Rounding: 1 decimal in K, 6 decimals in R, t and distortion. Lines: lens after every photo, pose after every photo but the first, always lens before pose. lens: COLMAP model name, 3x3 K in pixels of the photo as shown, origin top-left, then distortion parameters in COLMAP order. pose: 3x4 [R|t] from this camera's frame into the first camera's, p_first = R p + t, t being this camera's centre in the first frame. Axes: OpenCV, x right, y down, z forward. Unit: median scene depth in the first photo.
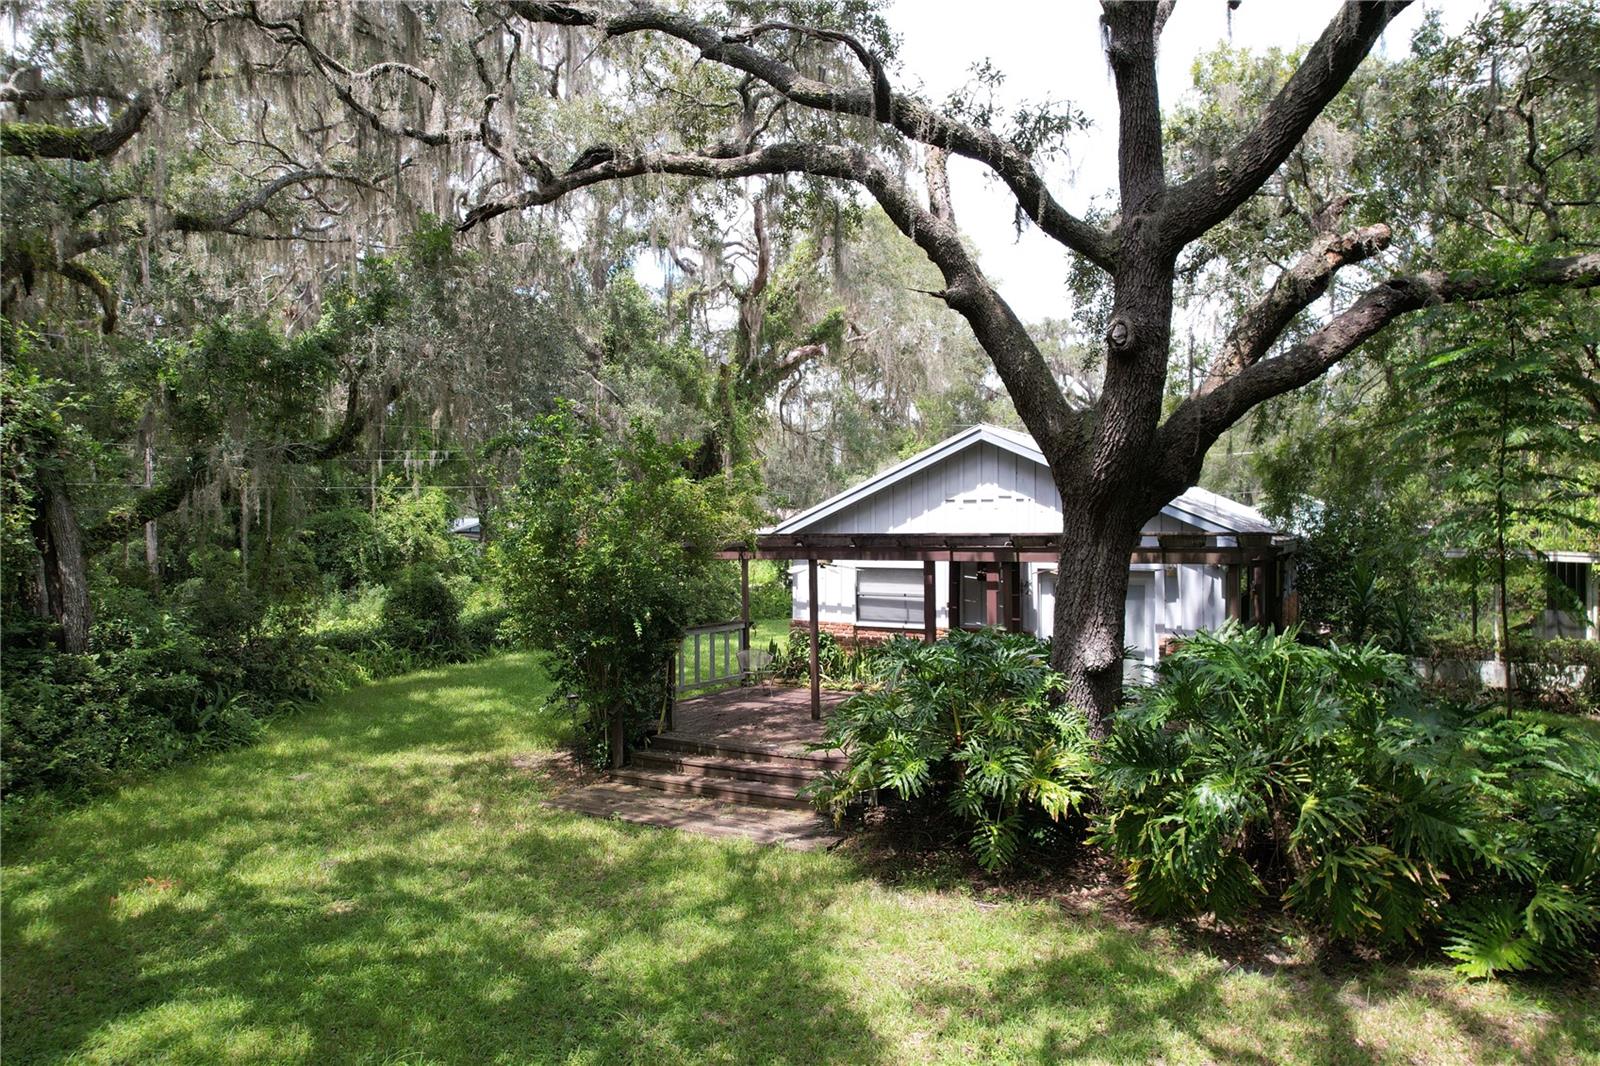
lens RADIAL K [[1051.1, 0, 804.0], [0, 1051.1, 533.3], [0, 0, 1]] dist [-0.033456, 0.006130]
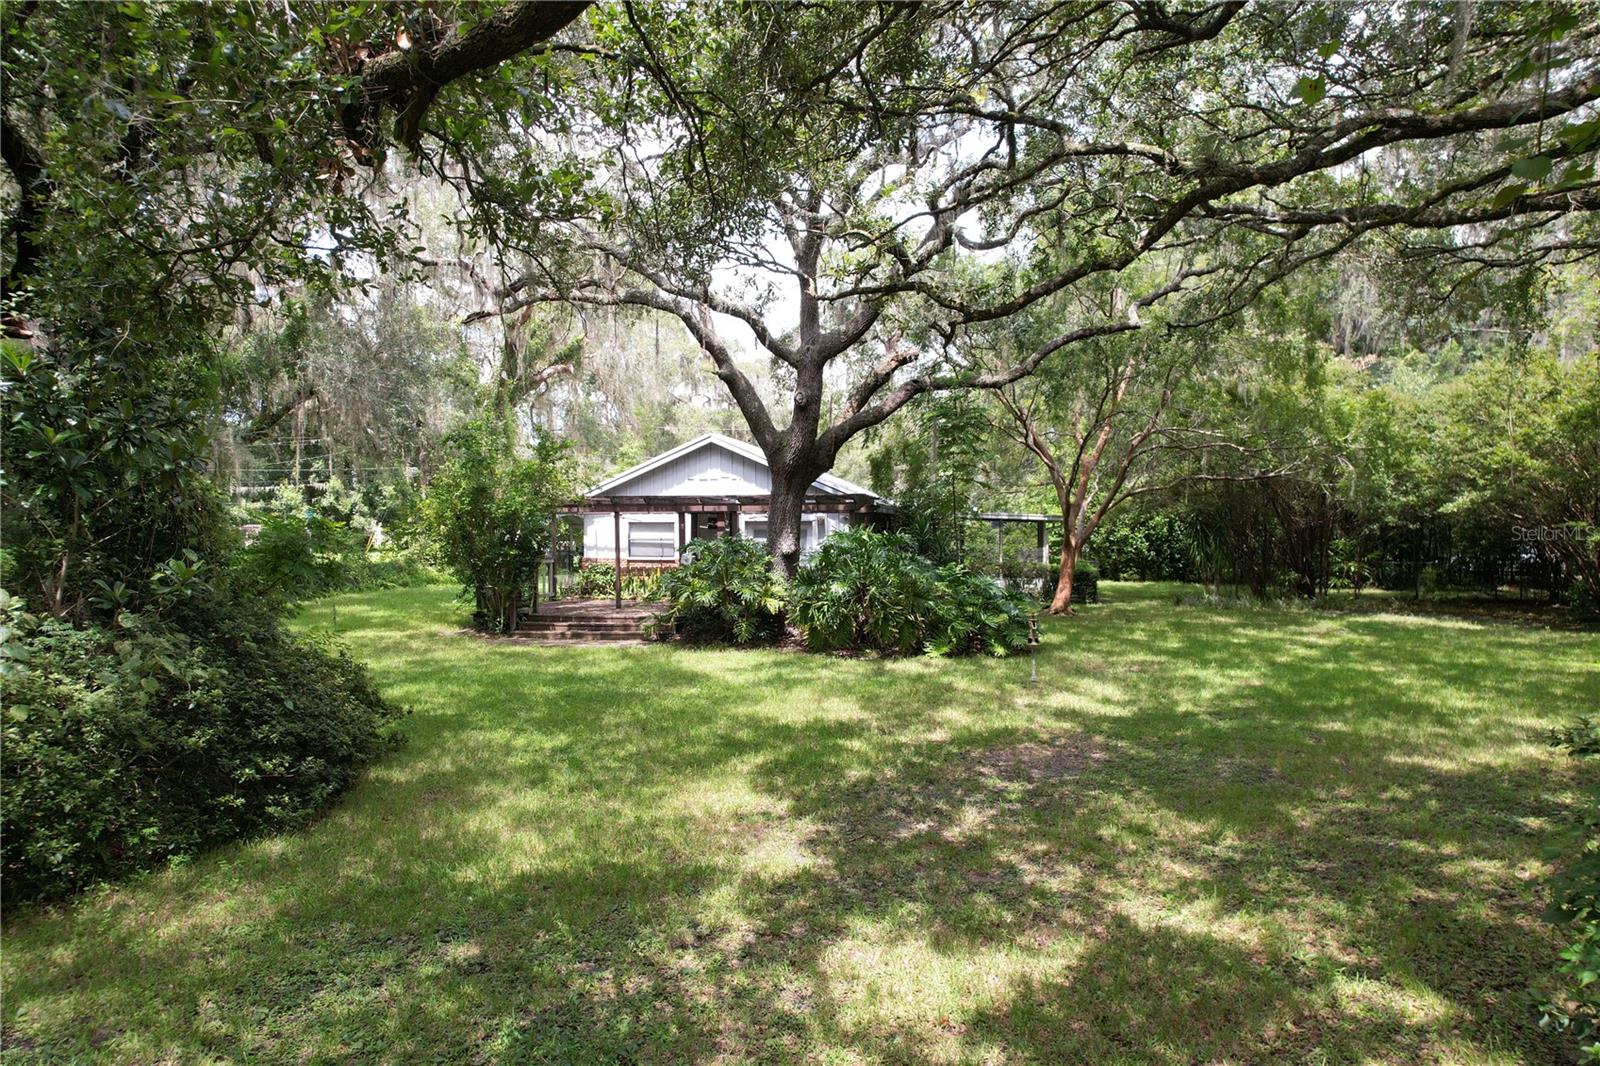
lens RADIAL K [[1051.1, 0, 800.1], [0, 1051.1, 532.4], [0, 0, 1]] dist [-0.033456, 0.006130]
pose [[0.949928, 0.002675, 0.312457, -0.312098], [-0.003245, 0.999994, 0.001302, 0.072615], [-0.312452, -0.002250, 0.949931, -0.886246]]
